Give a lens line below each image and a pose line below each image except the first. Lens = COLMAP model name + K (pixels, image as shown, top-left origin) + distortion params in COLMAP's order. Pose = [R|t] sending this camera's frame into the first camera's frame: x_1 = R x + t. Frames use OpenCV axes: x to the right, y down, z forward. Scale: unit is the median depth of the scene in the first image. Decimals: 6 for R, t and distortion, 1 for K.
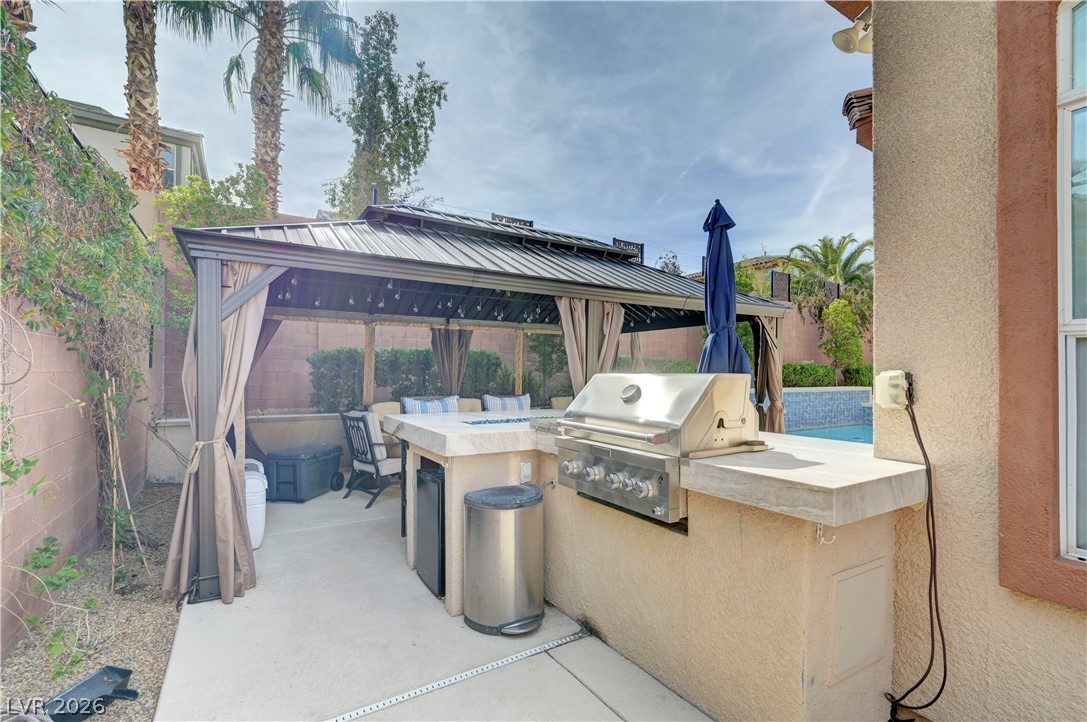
lens RADIAL K [[494.3, 0, 541.6], [0, 494.3, 365.3], [0, 0, 1]] dist [0.002436, 0.000166]
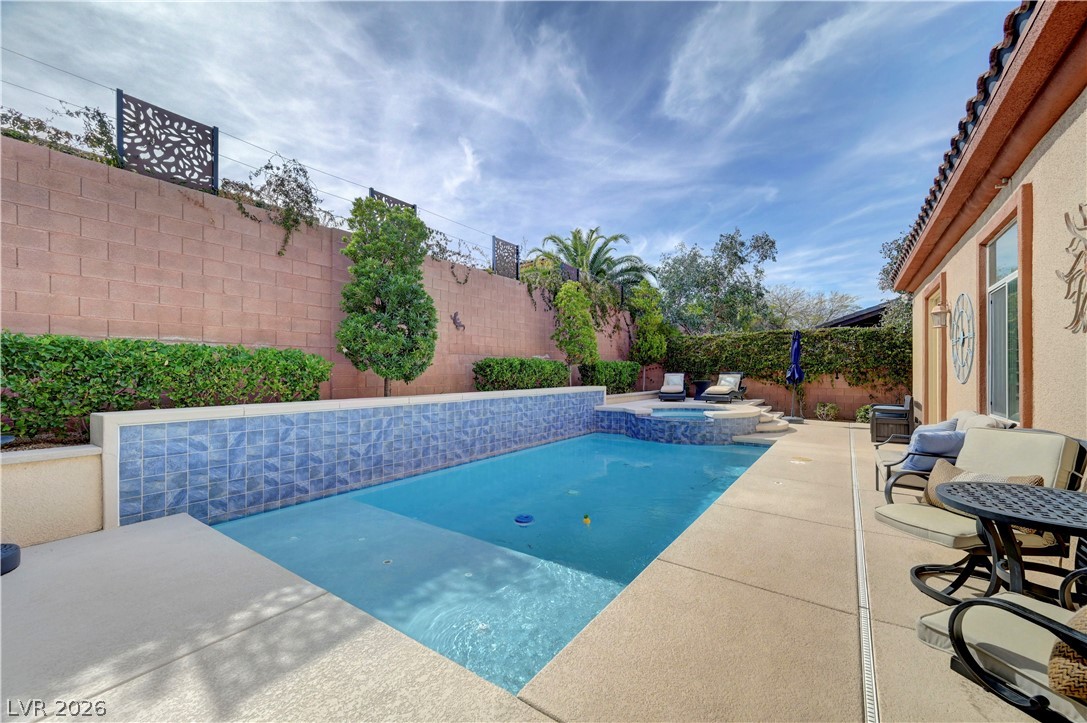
lens RADIAL K [[439.8, 0, 544.7], [0, 439.8, 364.6], [0, 0, 1]] dist [-0.002597, 0.000095]
pose [[0.921995, -0.000574, 0.387202, 0.268584], [-0.000500, 0.999996, 0.002671, 0.004570], [-0.387202, -0.002656, 0.921991, 0.333521]]
